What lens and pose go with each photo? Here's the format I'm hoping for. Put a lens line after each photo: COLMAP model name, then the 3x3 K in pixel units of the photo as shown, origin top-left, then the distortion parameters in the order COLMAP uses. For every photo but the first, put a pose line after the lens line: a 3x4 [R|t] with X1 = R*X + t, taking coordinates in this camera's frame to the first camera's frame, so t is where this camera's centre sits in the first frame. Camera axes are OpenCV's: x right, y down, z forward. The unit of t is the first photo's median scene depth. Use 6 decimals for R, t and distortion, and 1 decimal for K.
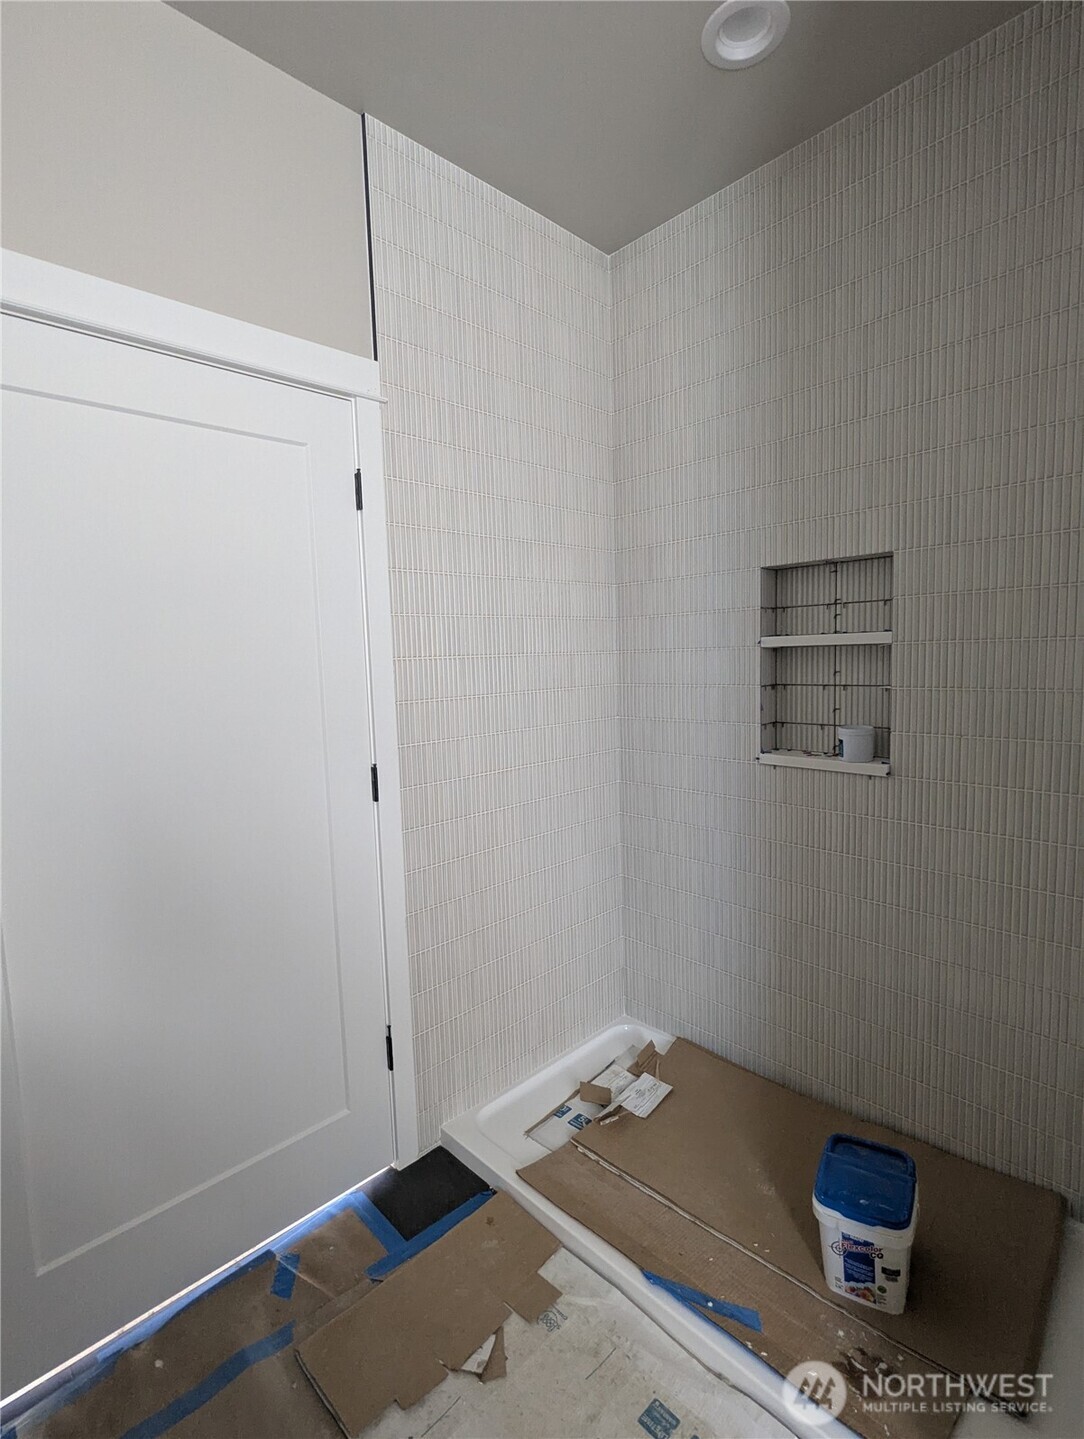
lens RADIAL K [[683.3, 0, 542.0], [0, 683.3, 719.5], [0, 0, 1]] dist [-0.003495, 0.001421]
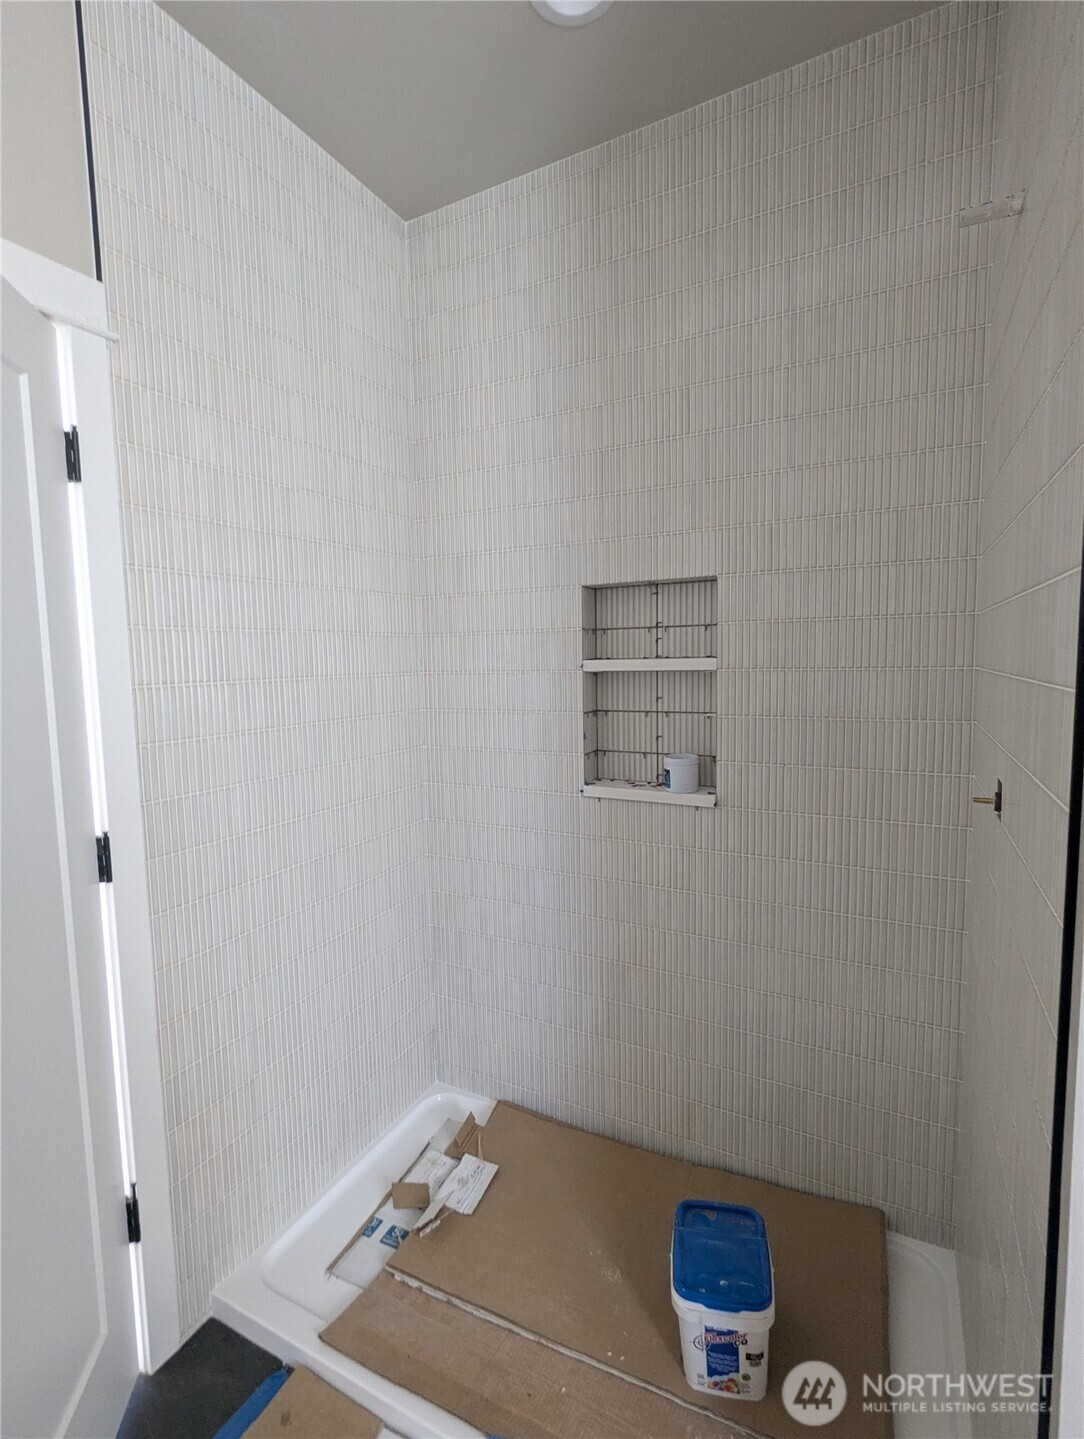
lens RADIAL K [[683.3, 0, 542.0], [0, 683.3, 719.5], [0, 0, 1]] dist [-0.003495, 0.001421]
pose [[0.949046, -0.015936, 0.314734, -0.027393], [0.020333, 0.999736, -0.010691, -0.033742], [-0.314480, 0.016546, 0.949120, 0.147197]]
